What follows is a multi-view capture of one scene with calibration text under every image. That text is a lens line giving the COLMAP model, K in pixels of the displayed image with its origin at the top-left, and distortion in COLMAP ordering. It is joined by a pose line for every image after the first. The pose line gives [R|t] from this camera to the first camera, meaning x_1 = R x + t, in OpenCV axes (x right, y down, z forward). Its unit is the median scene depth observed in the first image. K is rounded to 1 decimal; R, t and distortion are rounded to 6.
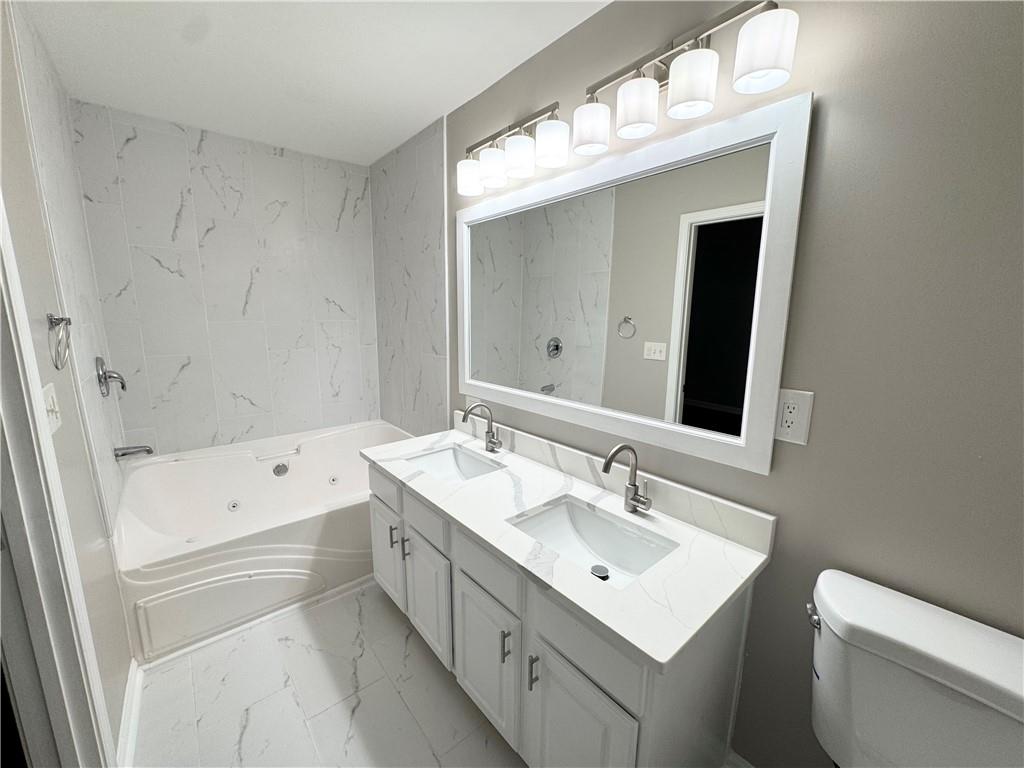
lens RADIAL K [[408.6, 0, 508.7], [0, 408.6, 384.7], [0, 0, 1]] dist [-0.001103, -0.000018]
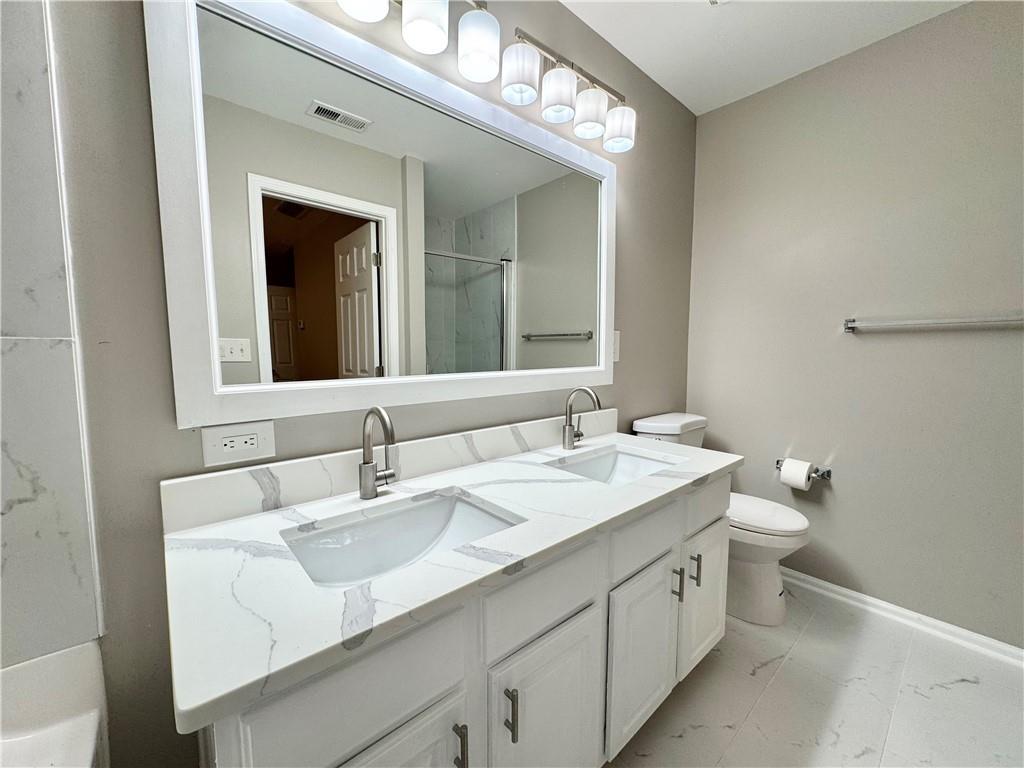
lens RADIAL K [[408.6, 0, 509.3], [0, 408.6, 386.8], [0, 0, 1]] dist [-0.001103, -0.000018]
pose [[-0.014148, -0.092325, 0.995628, -0.634609], [0.176885, 0.979793, 0.093370, 0.001943], [-0.984130, 0.177432, 0.002469, 0.885045]]
